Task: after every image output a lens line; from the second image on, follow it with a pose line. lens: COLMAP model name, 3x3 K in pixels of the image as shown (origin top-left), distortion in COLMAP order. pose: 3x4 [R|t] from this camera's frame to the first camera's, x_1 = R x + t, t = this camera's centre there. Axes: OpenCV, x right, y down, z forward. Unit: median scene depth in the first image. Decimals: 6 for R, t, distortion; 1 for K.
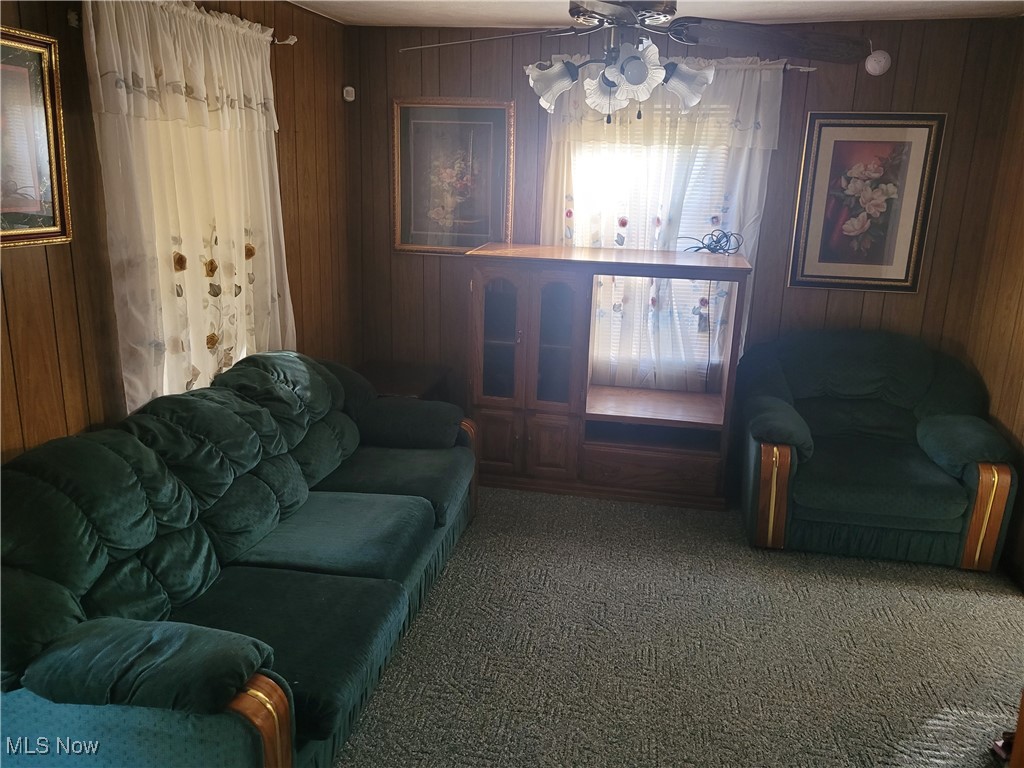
lens RADIAL K [[776.5, 0, 508.5], [0, 776.5, 387.1], [0, 0, 1]] dist [0.037974, -0.015368]
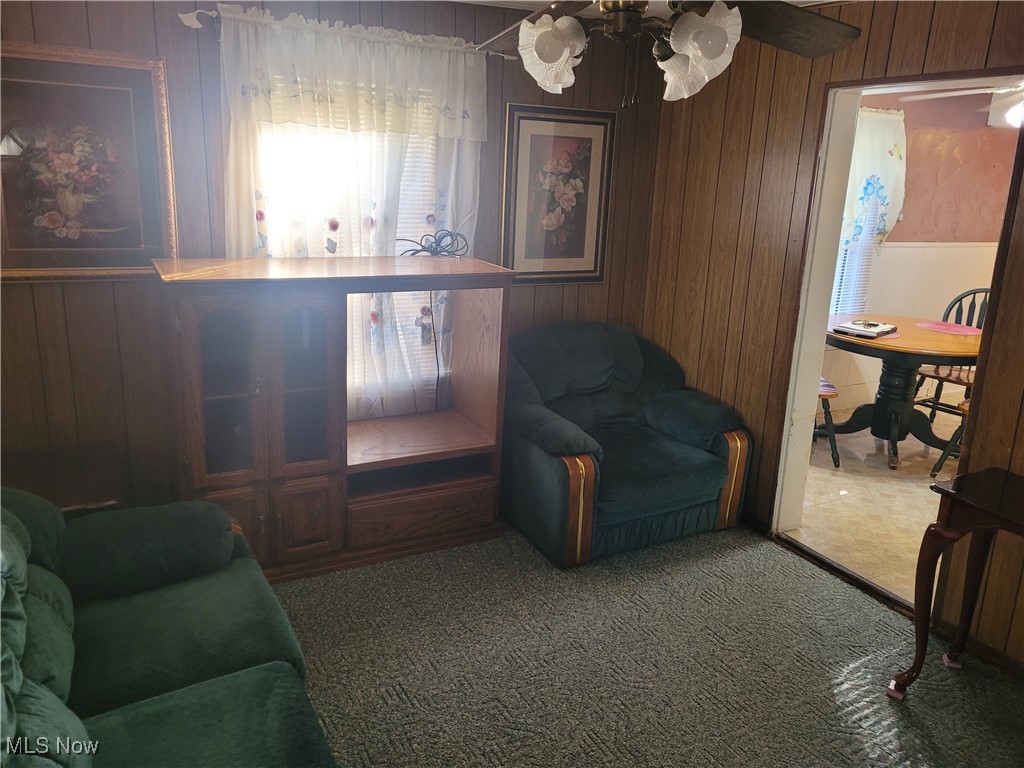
lens RADIAL K [[776.5, 0, 513.0], [0, 776.5, 379.3], [0, 0, 1]] dist [0.037974, -0.015368]
pose [[0.775642, -0.160816, 0.610343, -0.235828], [0.154988, 0.985918, 0.062811, -0.076240], [-0.611849, 0.045877, 0.789643, 0.254718]]
